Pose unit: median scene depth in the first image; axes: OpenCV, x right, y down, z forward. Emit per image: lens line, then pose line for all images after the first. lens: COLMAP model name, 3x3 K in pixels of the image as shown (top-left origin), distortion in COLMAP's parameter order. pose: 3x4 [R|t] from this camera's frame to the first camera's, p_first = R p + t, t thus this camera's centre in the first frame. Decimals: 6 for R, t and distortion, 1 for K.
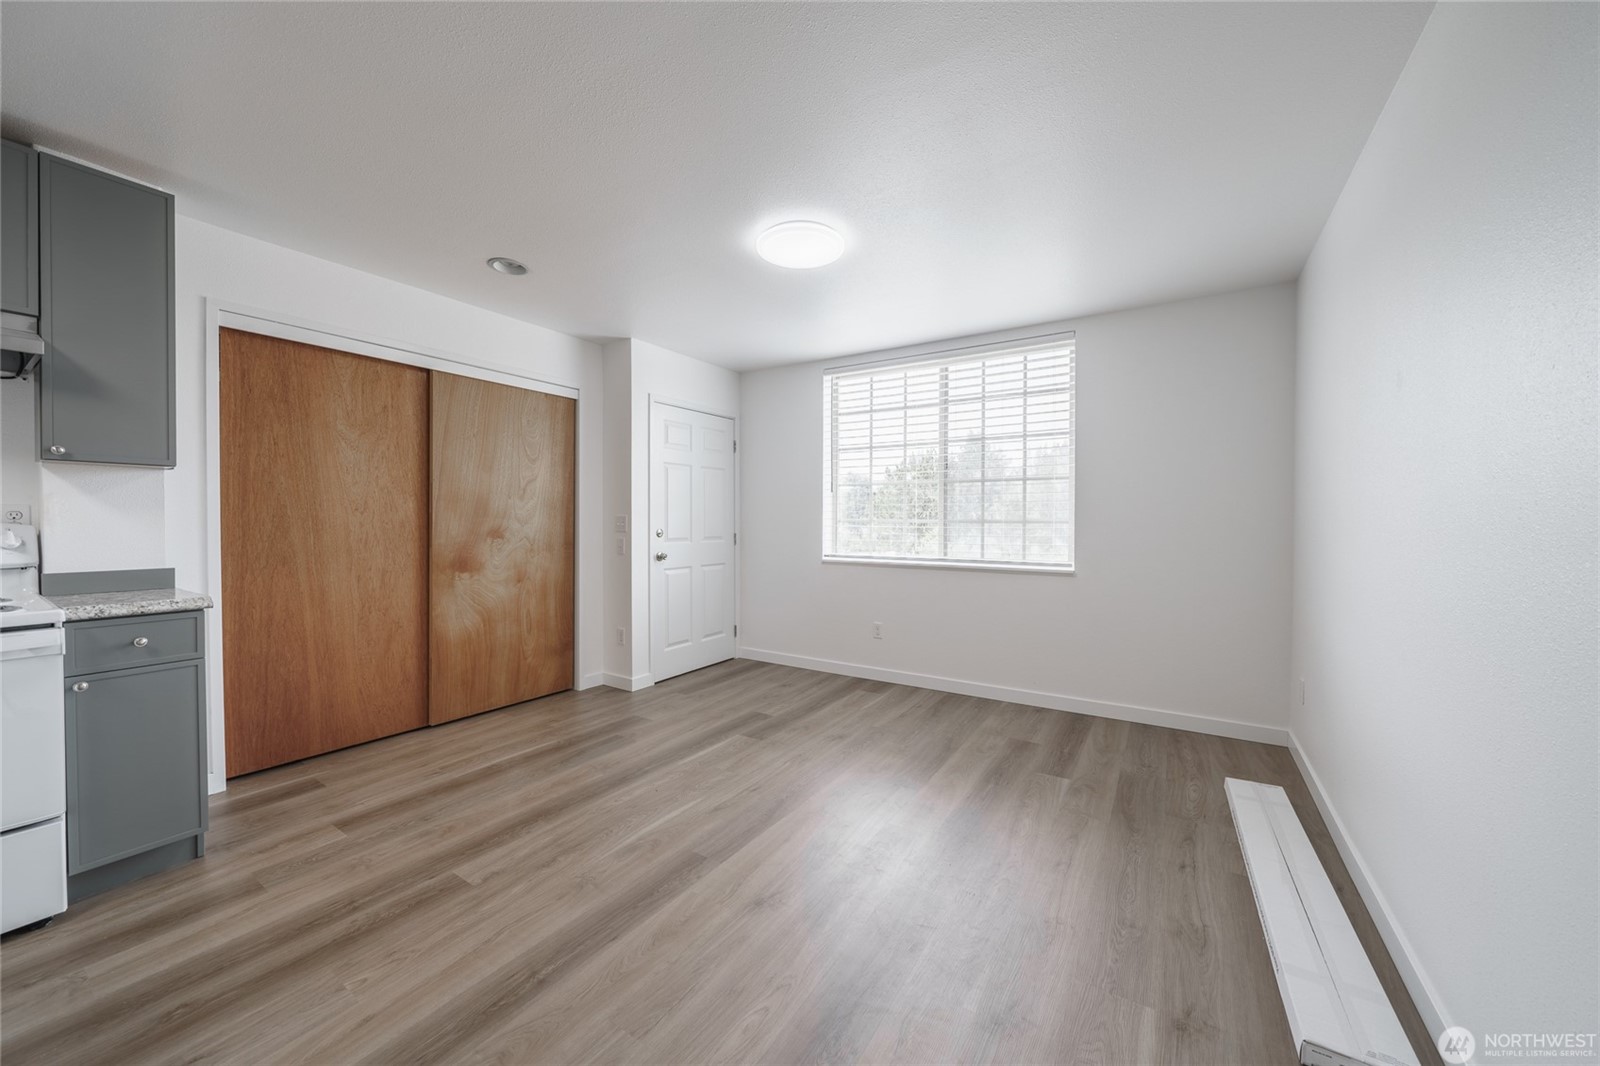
lens RADIAL K [[581.6, 0, 800.1], [0, 581.6, 528.4], [0, 0, 1]] dist [-0.003037, -0.000111]
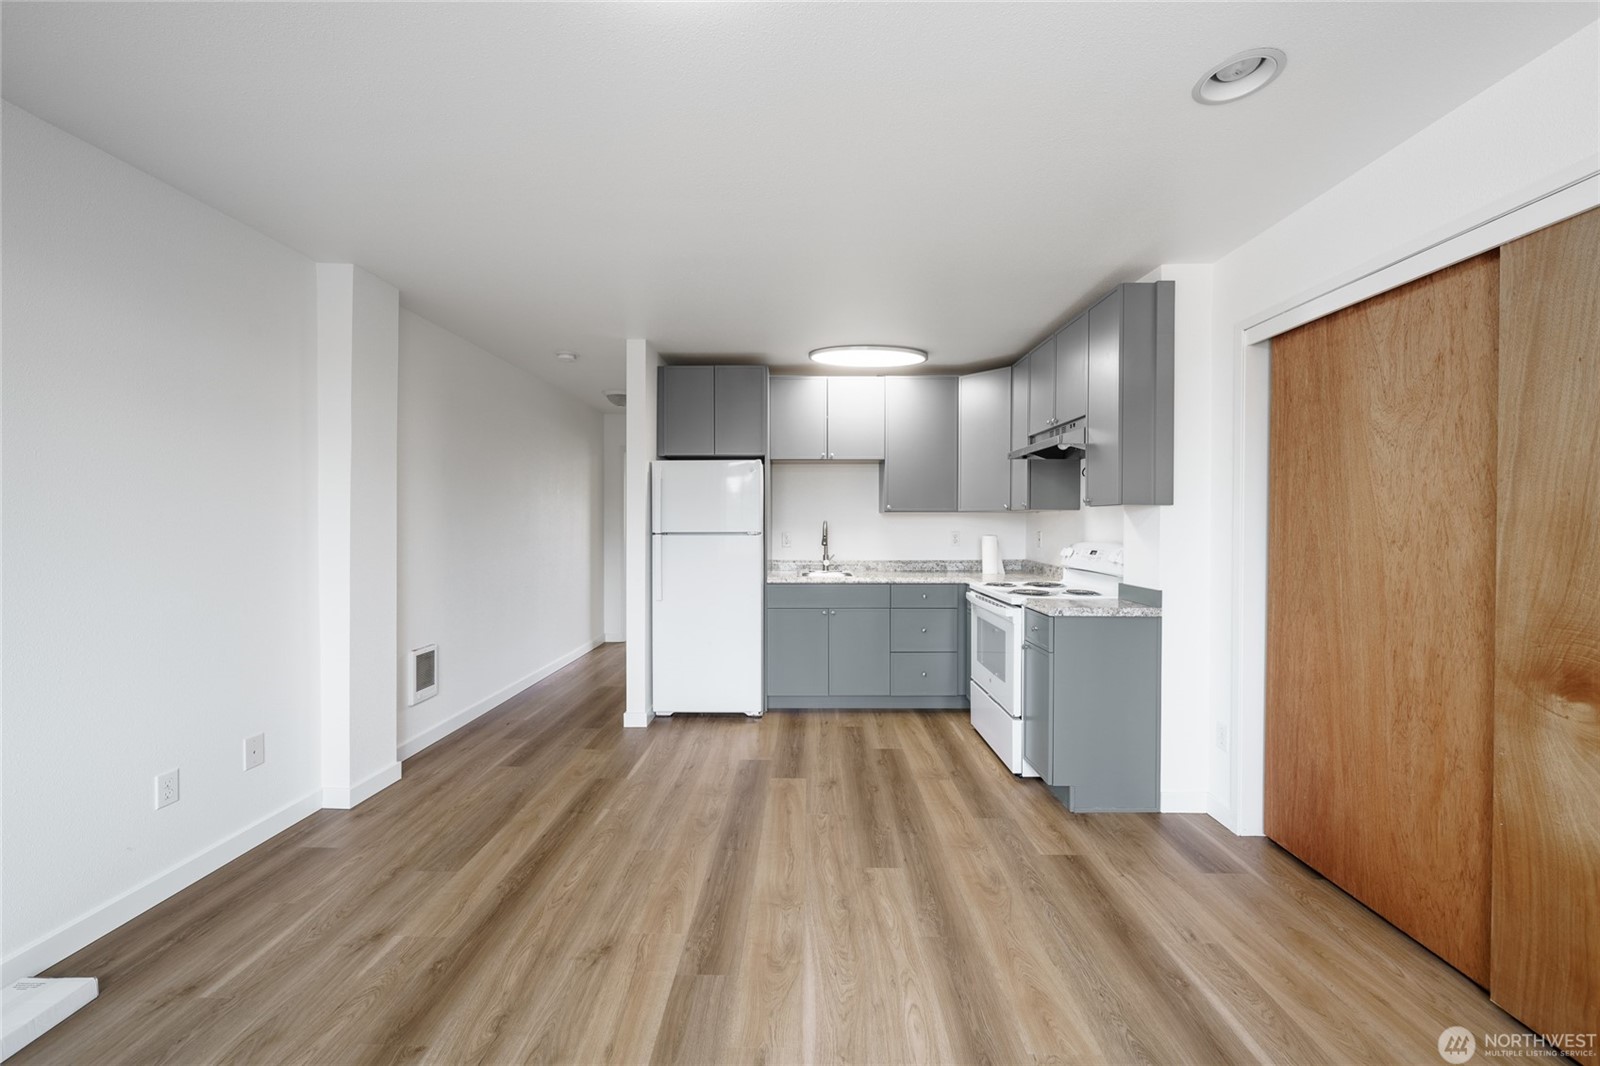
lens RADIAL K [[582.6, 0, 794.0], [0, 582.6, 528.2], [0, 0, 1]] dist [-0.002524, -0.000318]
pose [[-0.851851, -0.000146, -0.523784, 0.116369], [-0.012503, 0.999721, 0.020054, -0.057618], [0.523635, 0.023632, -0.851615, 1.332417]]
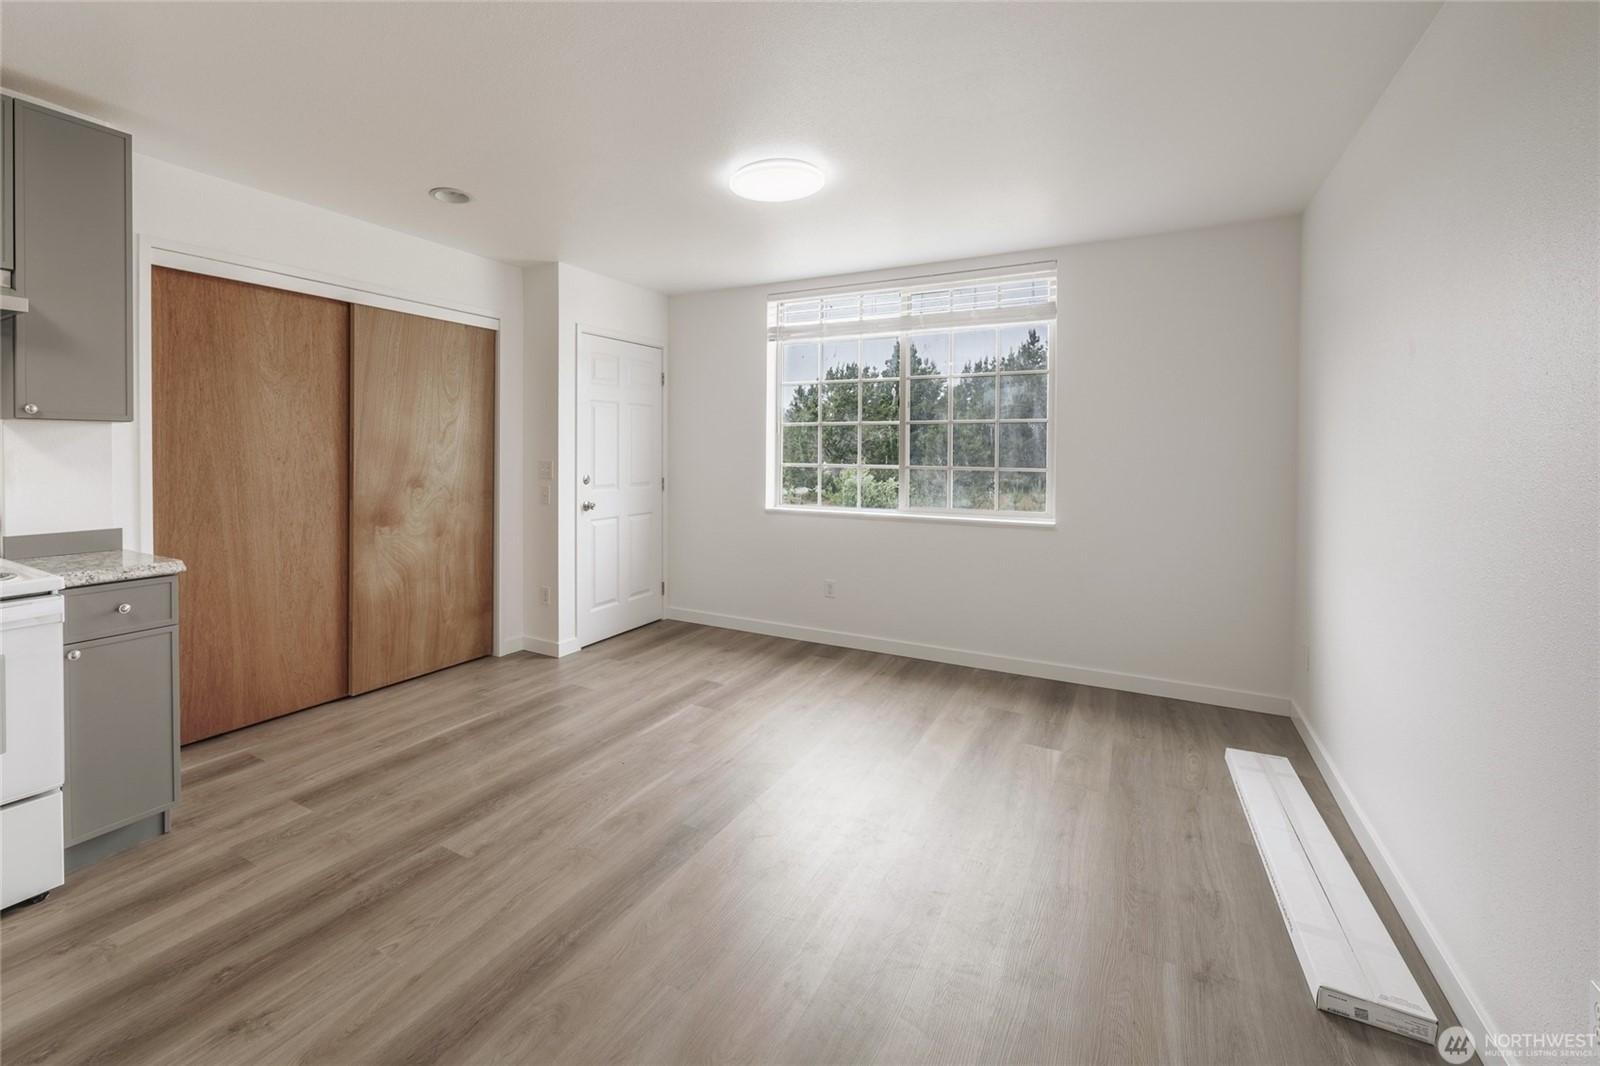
lens RADIAL K [[708.2, 0, 694.9], [0, 708.2, 460.7], [0, 0, 1]] dist [0.001713, -0.000115]
pose [[0.999929, 0.001410, 0.011791, -0.138110], [-0.001449, 0.999993, 0.003313, -0.038659], [-0.011786, -0.003330, 0.999925, -0.133815]]
